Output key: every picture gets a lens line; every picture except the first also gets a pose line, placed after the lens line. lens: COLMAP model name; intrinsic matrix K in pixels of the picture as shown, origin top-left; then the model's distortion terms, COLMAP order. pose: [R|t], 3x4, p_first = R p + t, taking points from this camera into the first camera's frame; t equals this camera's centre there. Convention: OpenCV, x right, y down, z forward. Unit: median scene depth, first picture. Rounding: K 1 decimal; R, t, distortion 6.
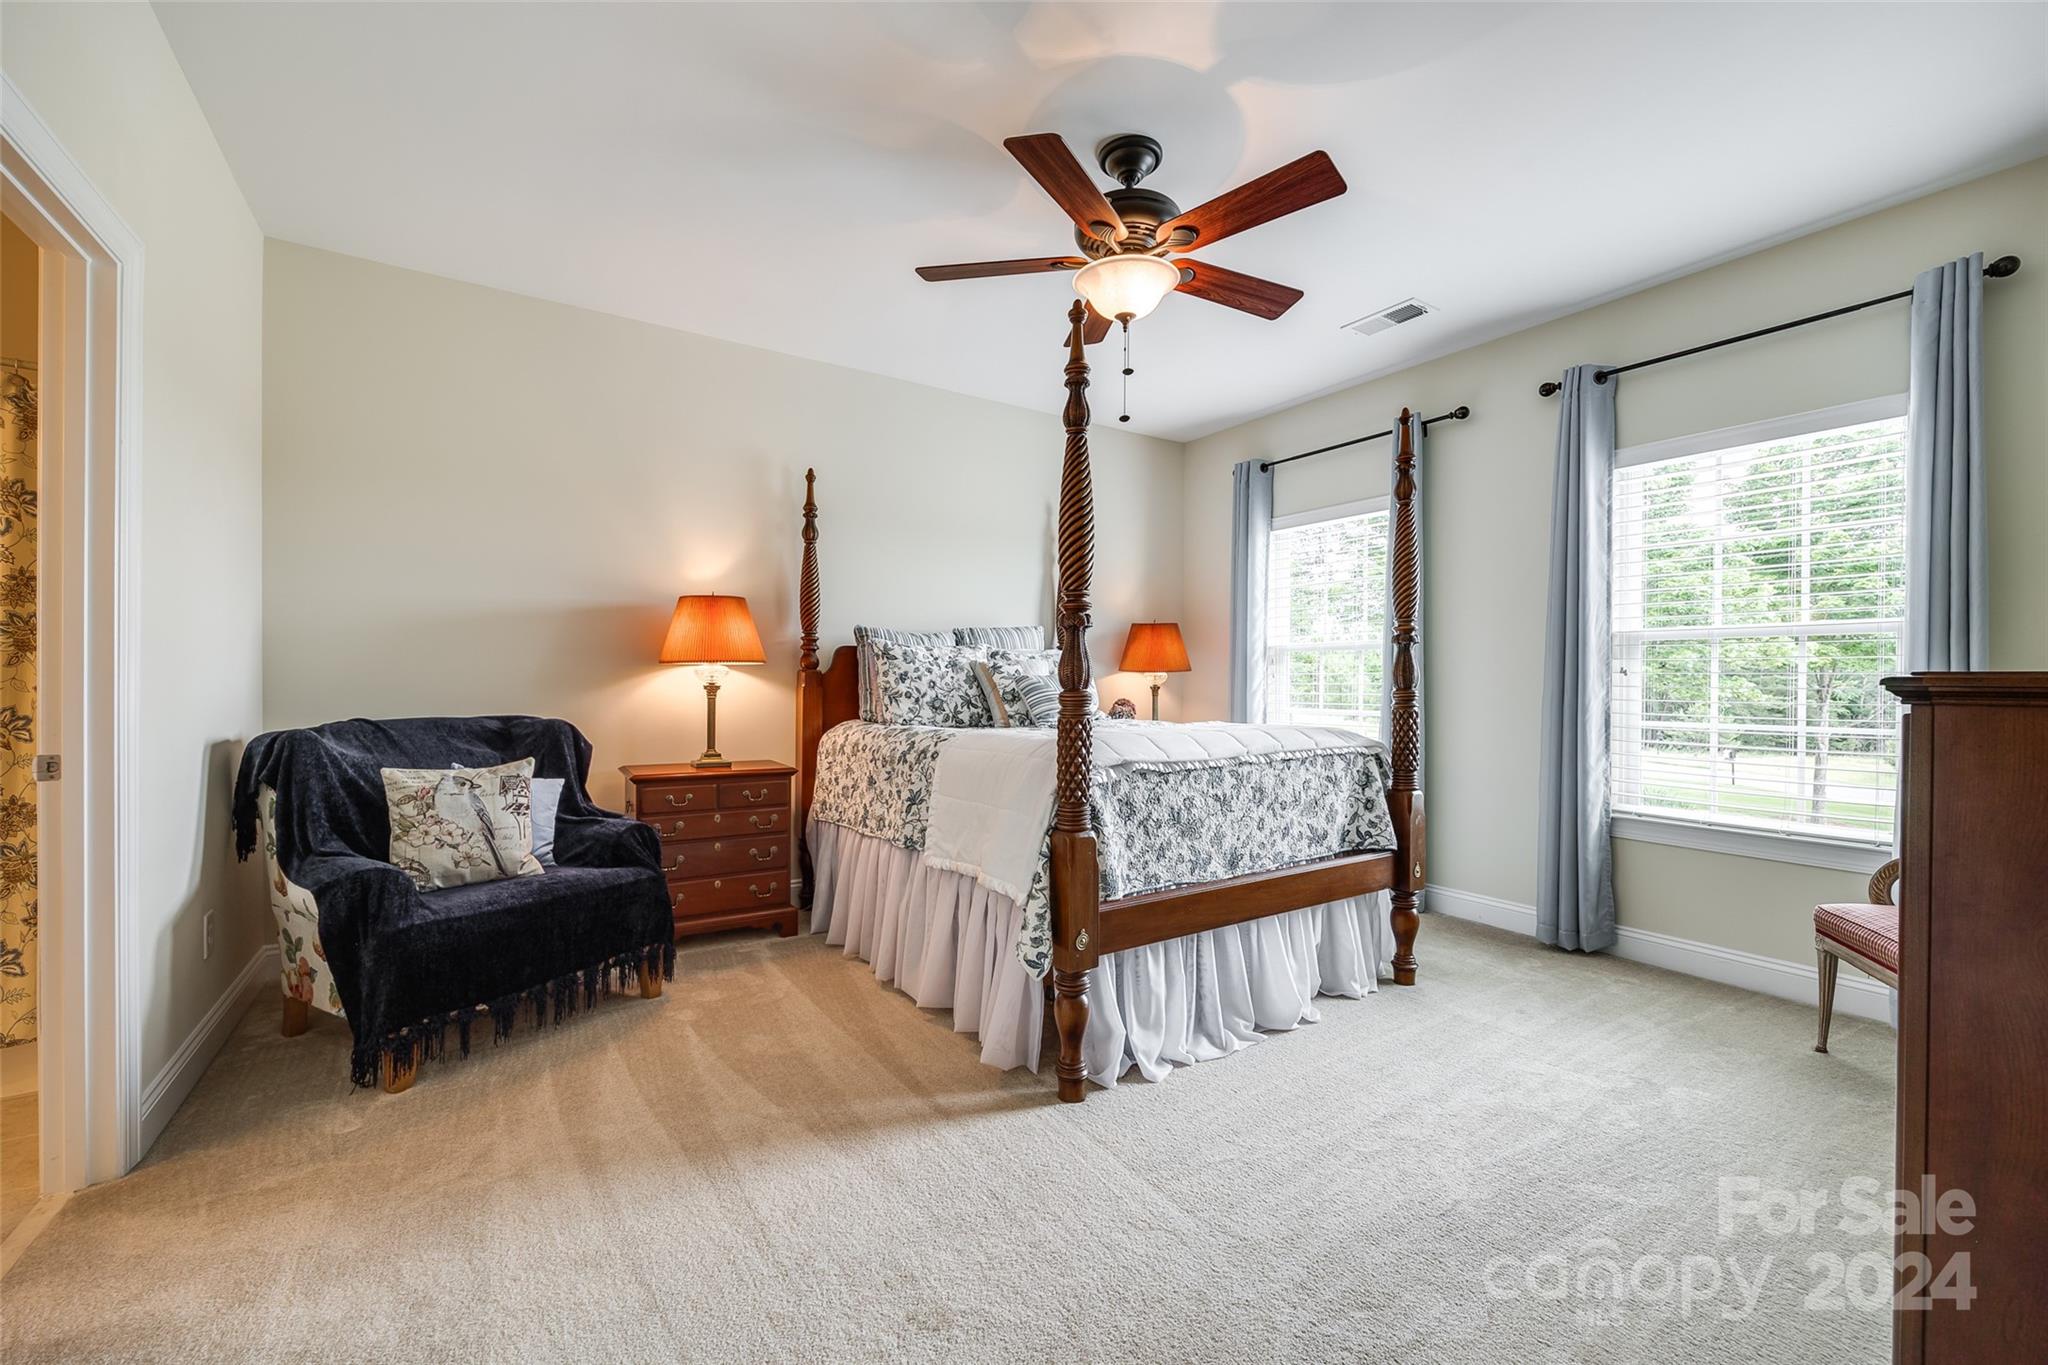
lens RADIAL K [[820.0, 0, 1016.3], [0, 820.0, 681.5], [0, 0, 1]] dist [-0.001651, -0.000254]
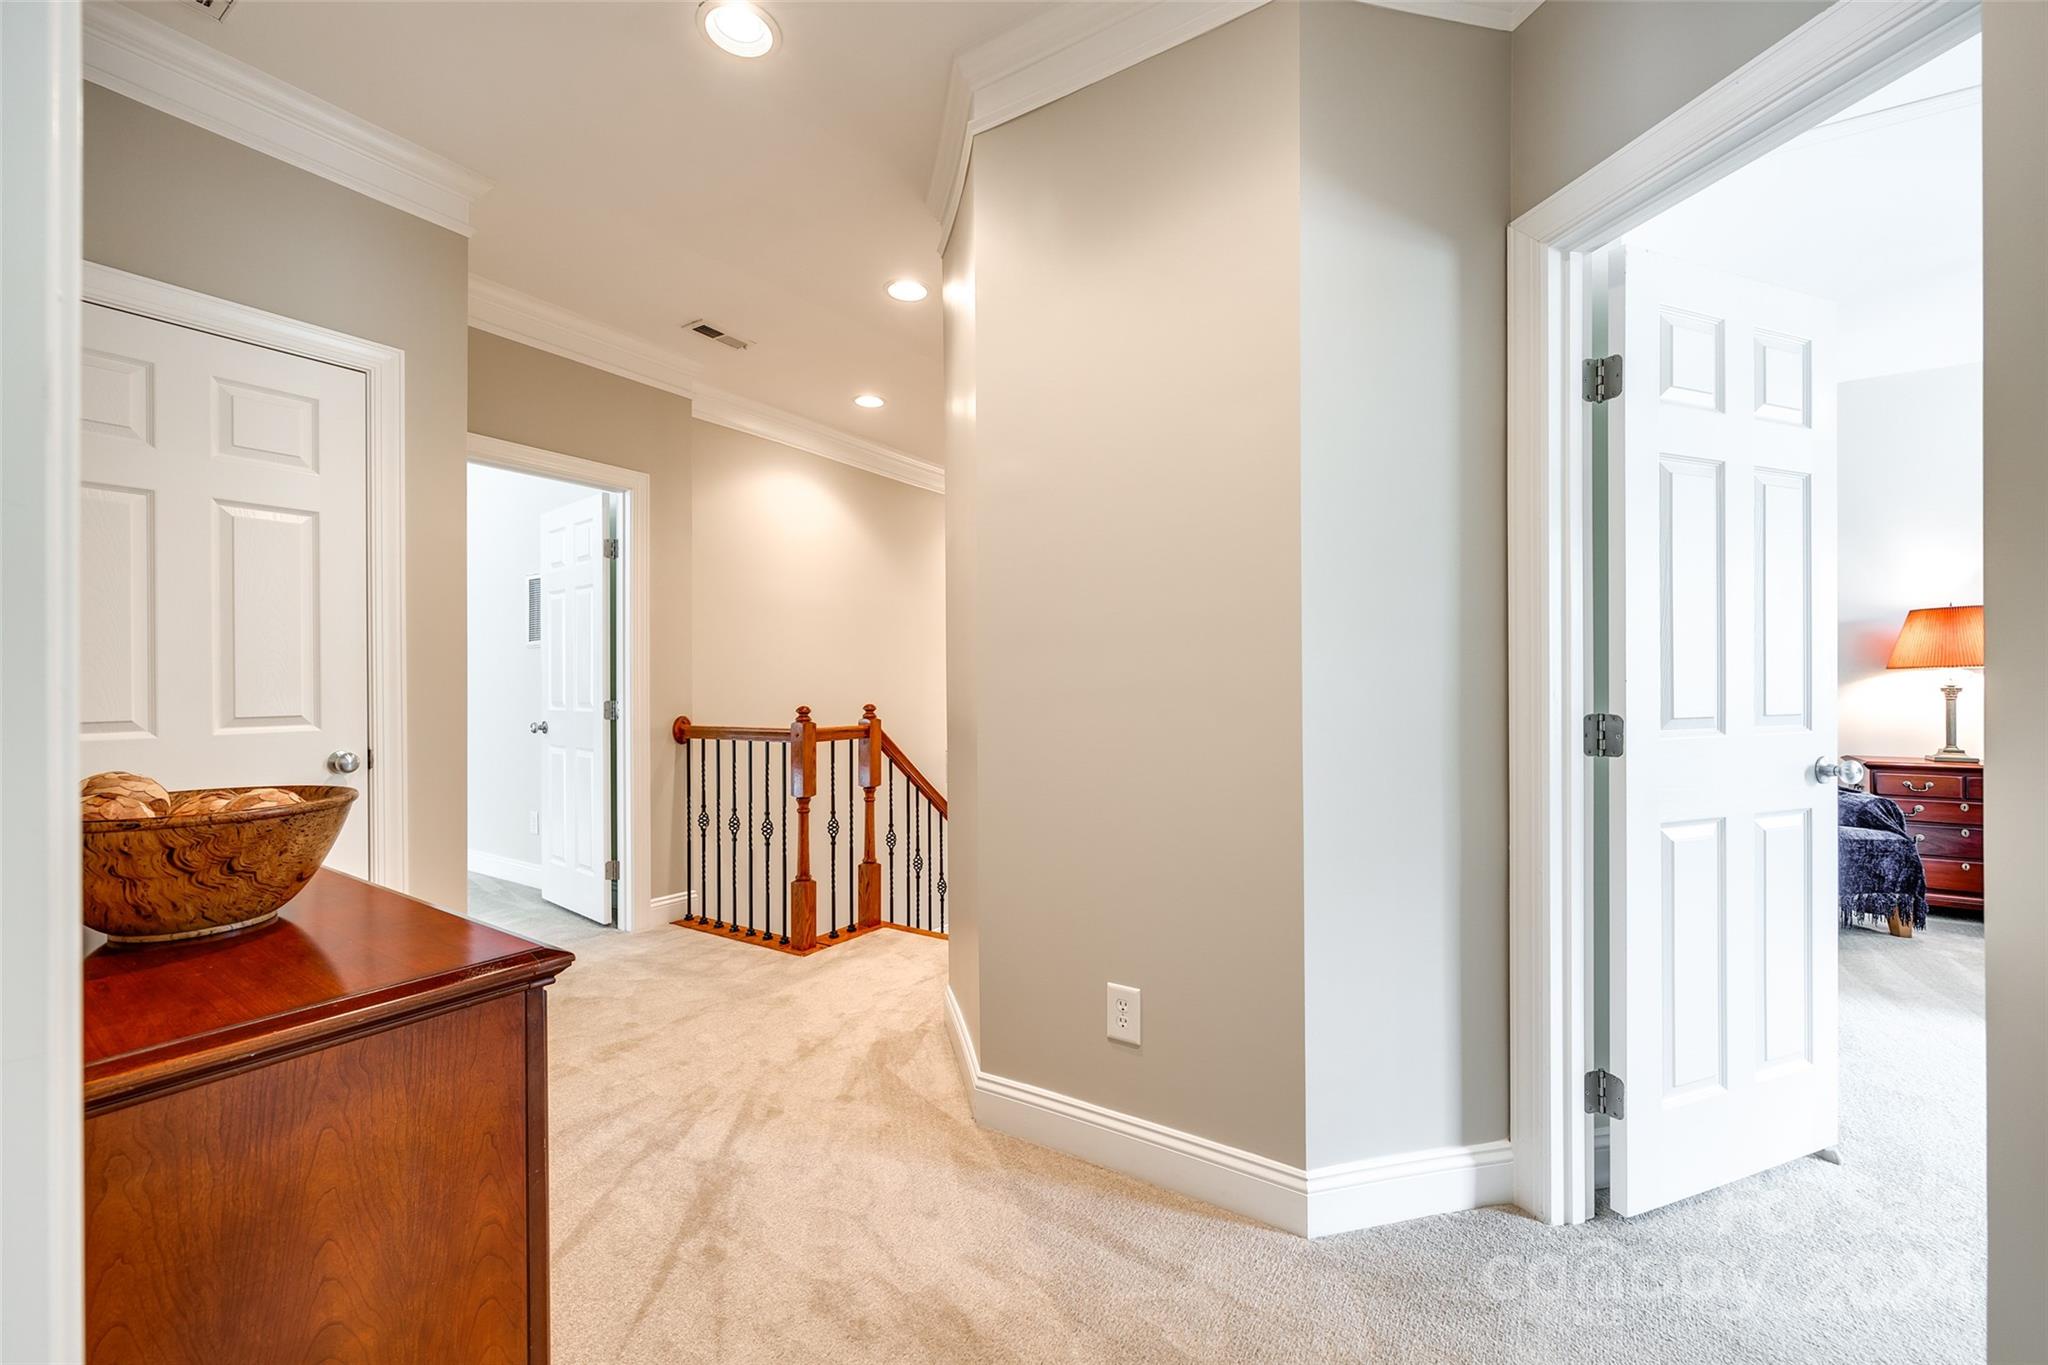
lens RADIAL K [[820.0, 0, 1022.6], [0, 820.0, 670.3], [0, 0, 1]] dist [-0.001651, -0.000254]
pose [[0.409867, -0.017776, -0.911972, 0.152730], [0.005997, 0.999841, -0.016794, -0.010427], [0.912126, 0.001414, 0.409908, -0.740655]]
